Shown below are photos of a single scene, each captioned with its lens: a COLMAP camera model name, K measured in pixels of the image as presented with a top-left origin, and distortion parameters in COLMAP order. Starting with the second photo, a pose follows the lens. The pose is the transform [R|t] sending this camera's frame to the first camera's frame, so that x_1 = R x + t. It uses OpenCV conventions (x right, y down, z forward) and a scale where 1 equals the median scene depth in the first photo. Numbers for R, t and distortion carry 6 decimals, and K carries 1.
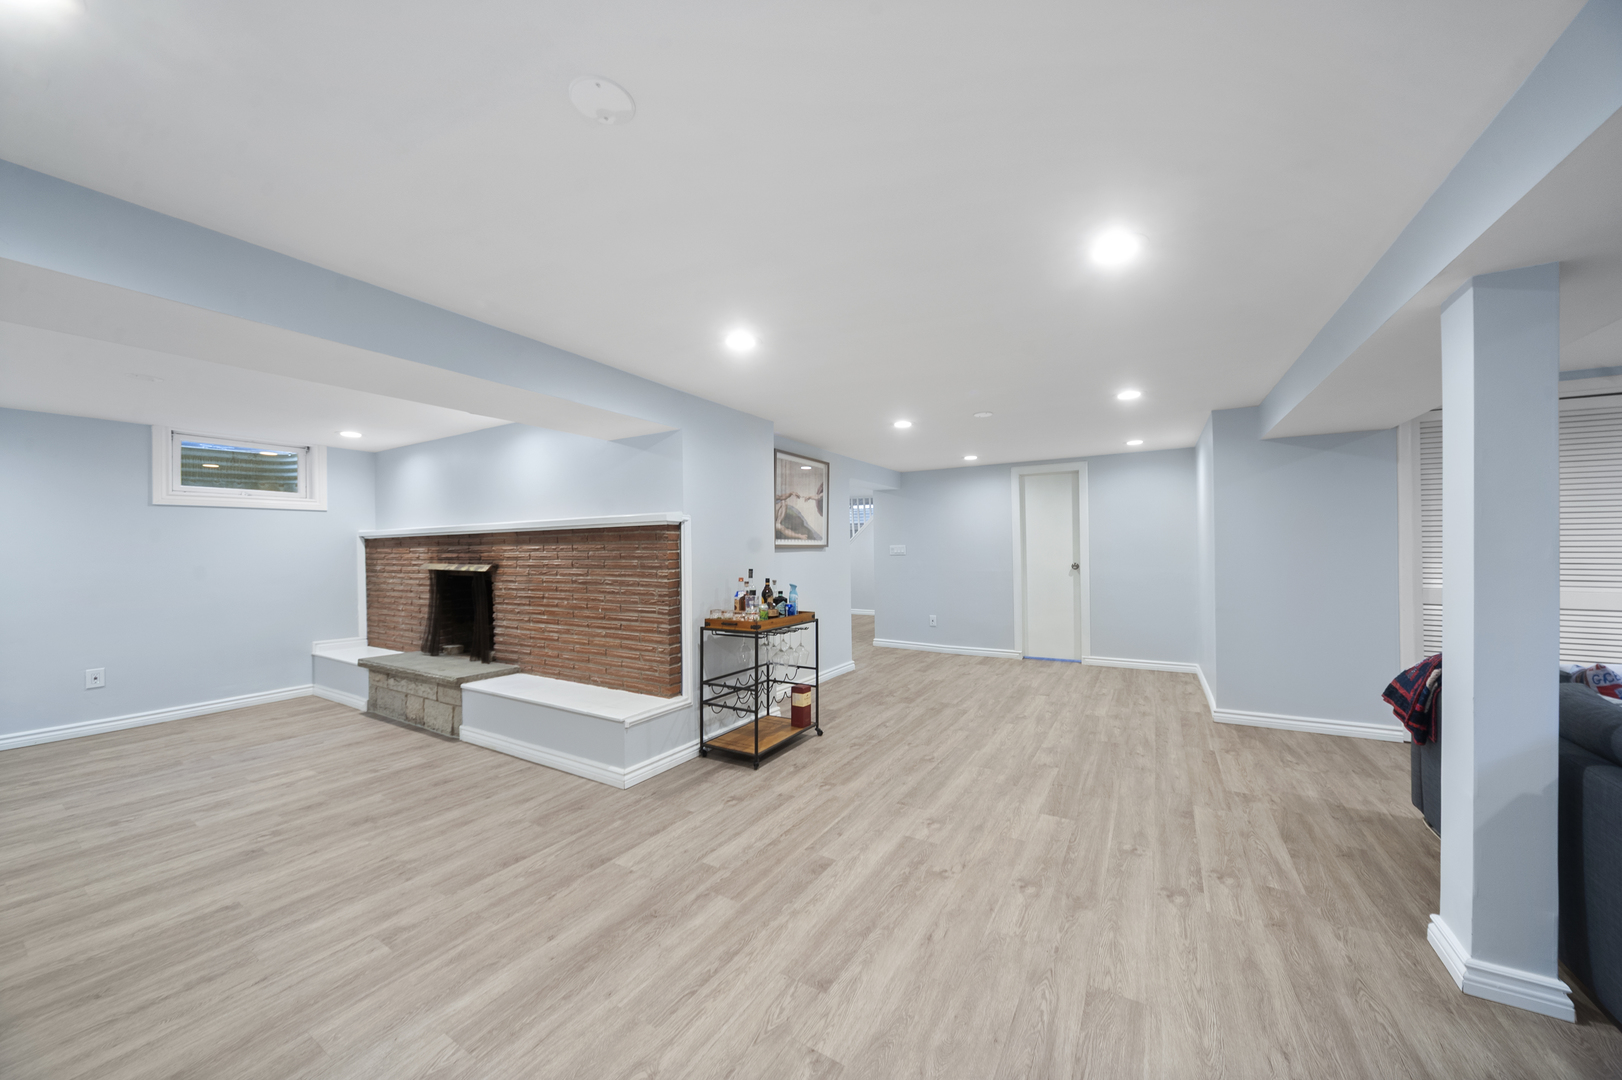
lens RADIAL K [[572.4, 0, 819.0], [0, 572.4, 563.7], [0, 0, 1]] dist [0.009049, -0.002633]
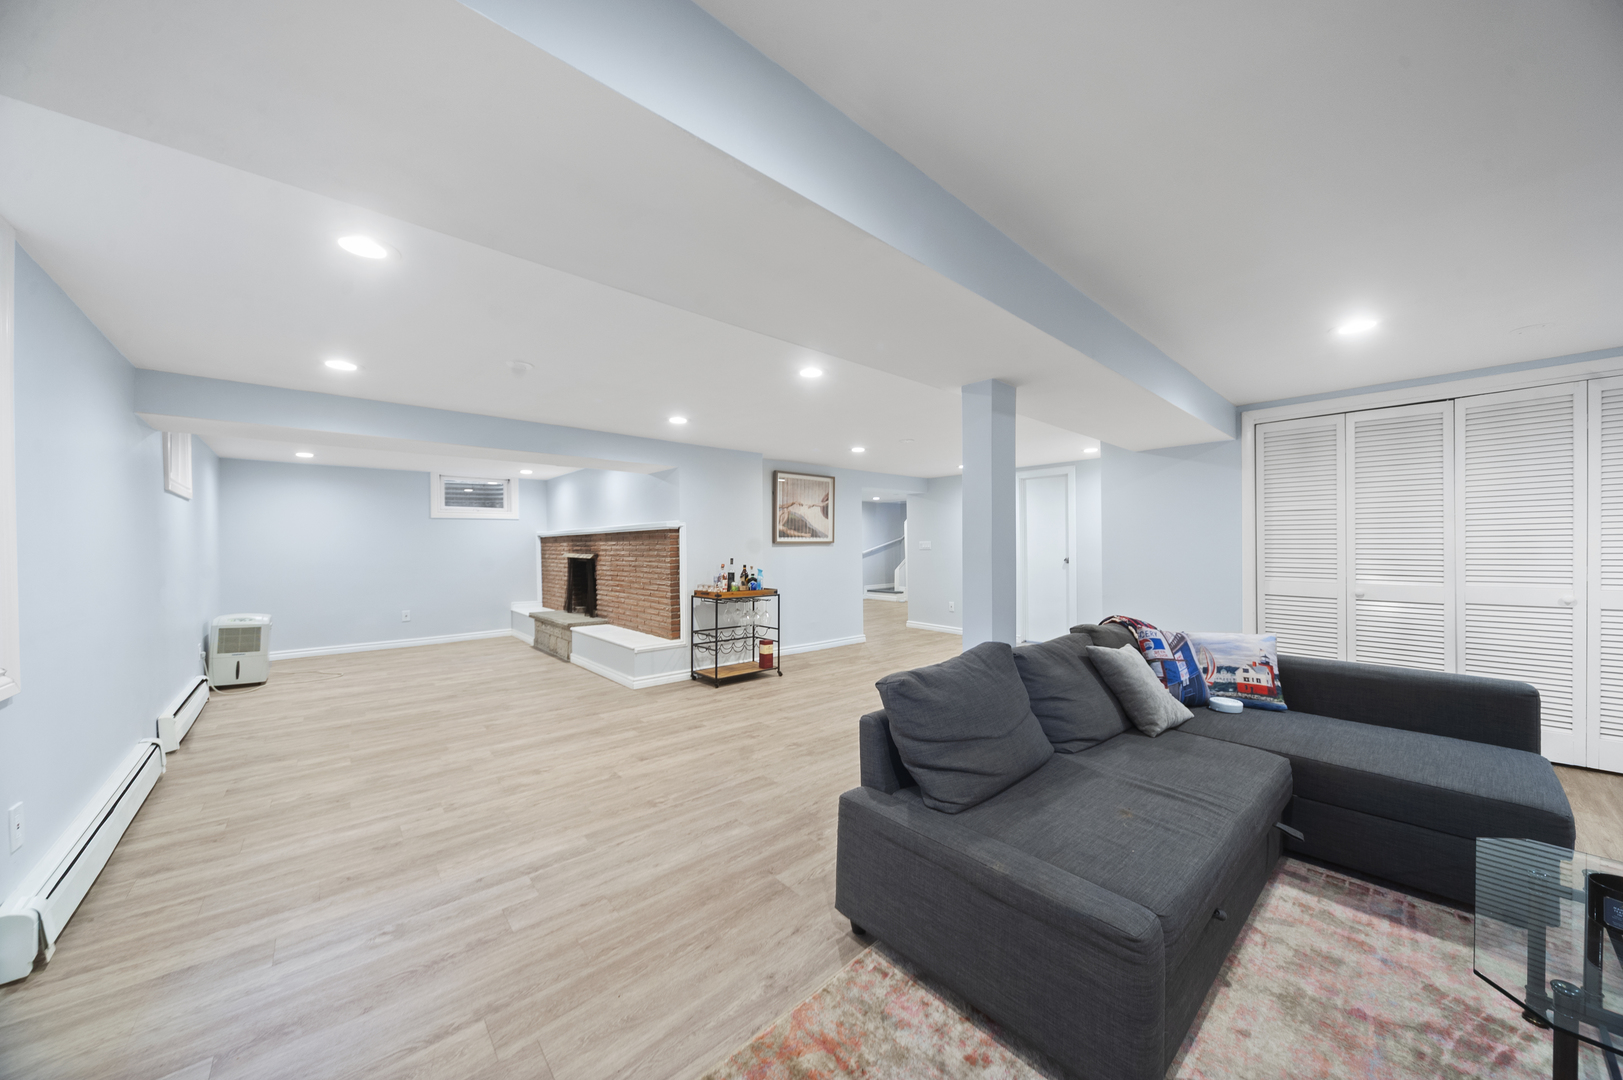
lens RADIAL K [[572.7, 0, 819.5], [0, 572.7, 563.7], [0, 0, 1]] dist [0.009049, -0.002633]
pose [[0.953230, 0.012803, -0.301976, 0.532391], [-0.009485, 0.999878, 0.012450, 0.002725], [0.302098, -0.009003, 0.953234, -0.329159]]
